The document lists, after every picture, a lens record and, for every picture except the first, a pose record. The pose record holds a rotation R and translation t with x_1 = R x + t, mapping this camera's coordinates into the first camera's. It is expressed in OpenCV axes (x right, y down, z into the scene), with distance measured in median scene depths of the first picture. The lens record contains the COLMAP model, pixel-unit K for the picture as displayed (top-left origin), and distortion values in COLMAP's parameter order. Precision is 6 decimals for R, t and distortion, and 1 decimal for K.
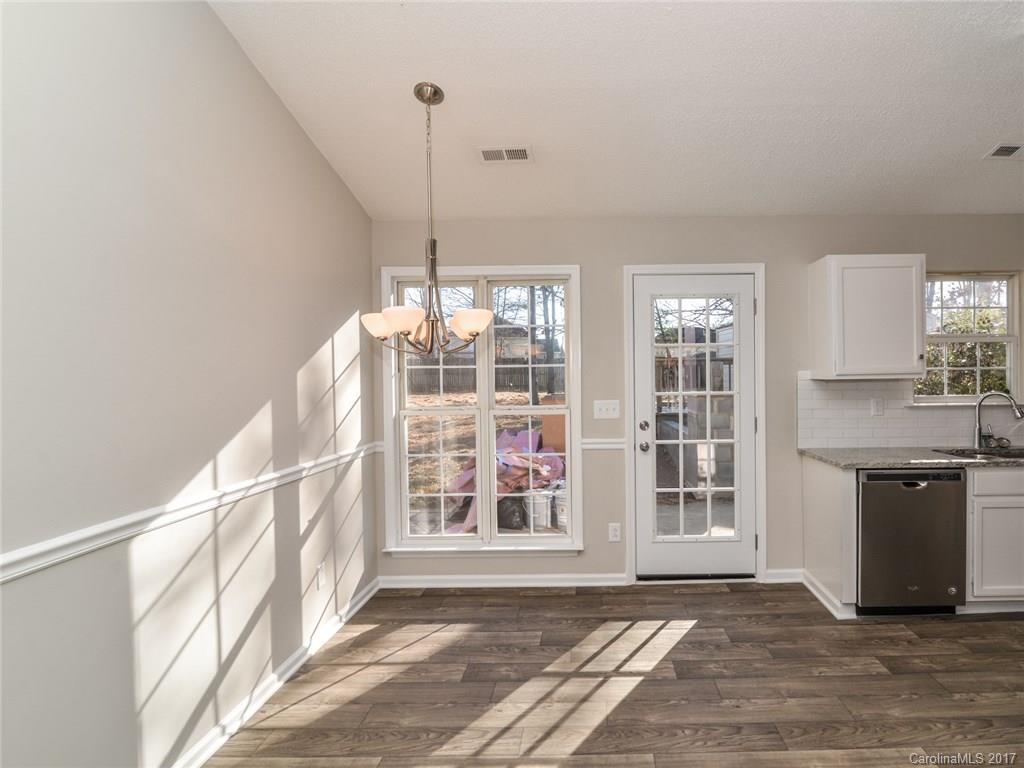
lens RADIAL K [[547.7, 0, 535.1], [0, 547.7, 379.0], [0, 0, 1]] dist [-0.006747, -0.000621]
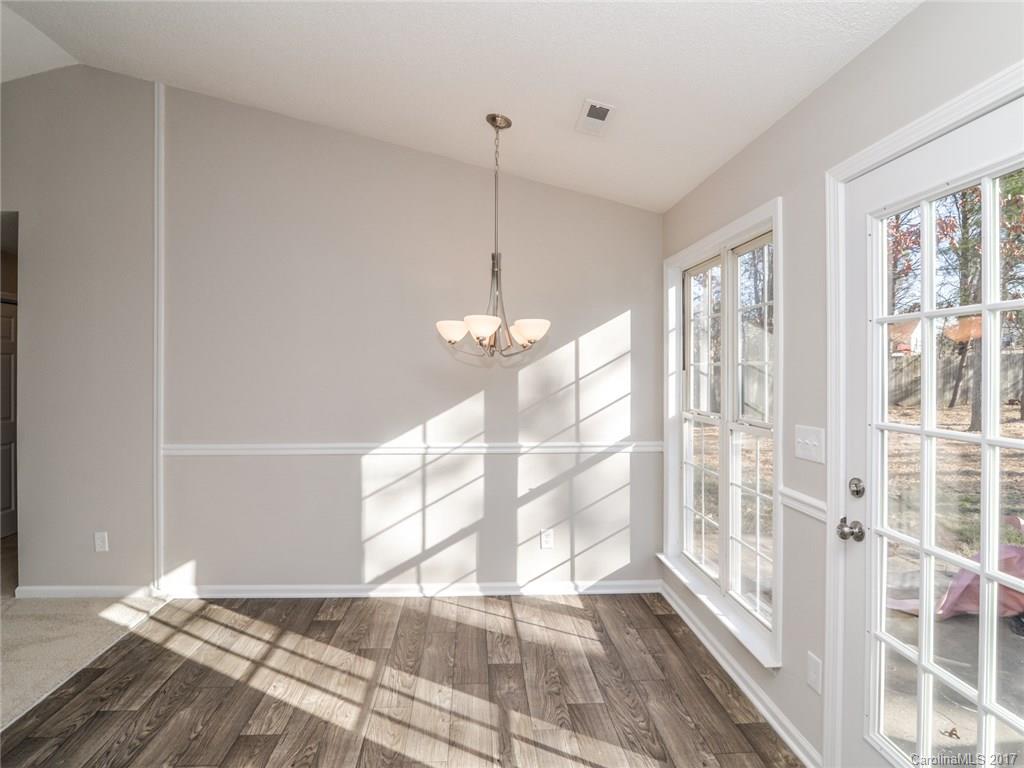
lens RADIAL K [[528.0, 0, 528.6], [0, 528.0, 382.0], [0, 0, 1]] dist [-0.006270, -0.001056]
pose [[0.139030, 0.031122, -0.989799, 0.823425], [-0.007068, 0.999512, 0.030435, -0.023625], [0.990263, 0.002765, 0.139182, 0.882120]]
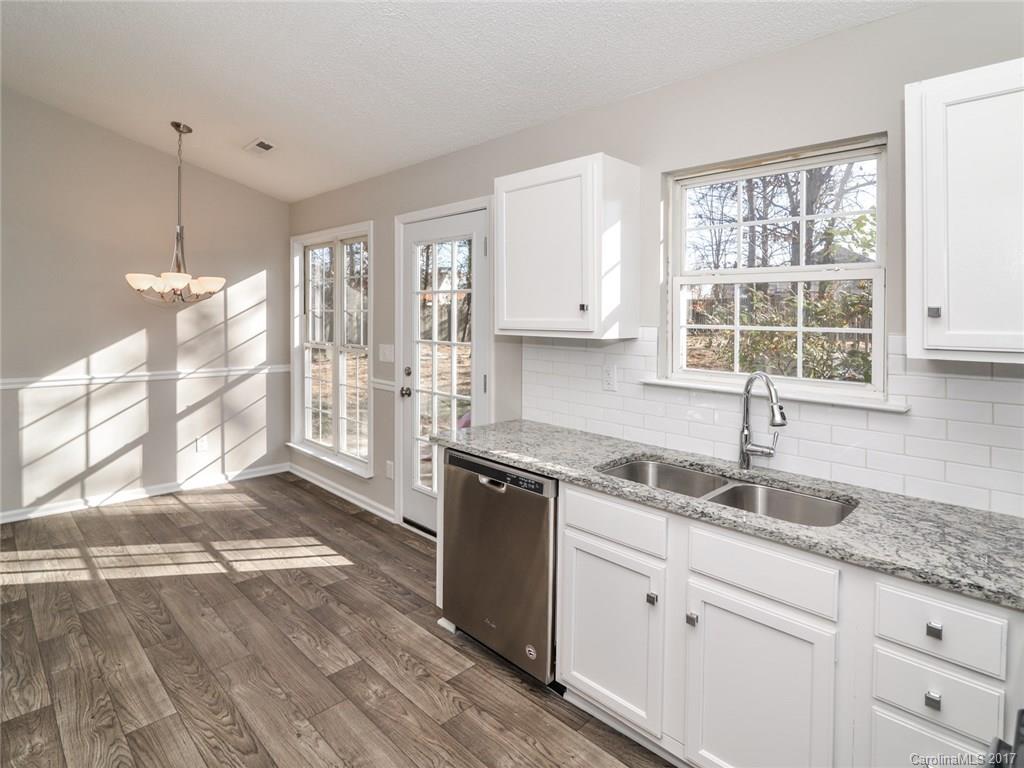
lens RADIAL K [[512.9, 0, 434.0], [0, 512.9, 326.9], [0, 0, 1]] dist [-0.002587, -0.000276]
pose [[0.689079, 0.033310, -0.723921, 1.224651], [-0.021299, 0.999442, 0.025714, -0.026002], [0.724374, -0.002300, 0.689404, 0.524378]]
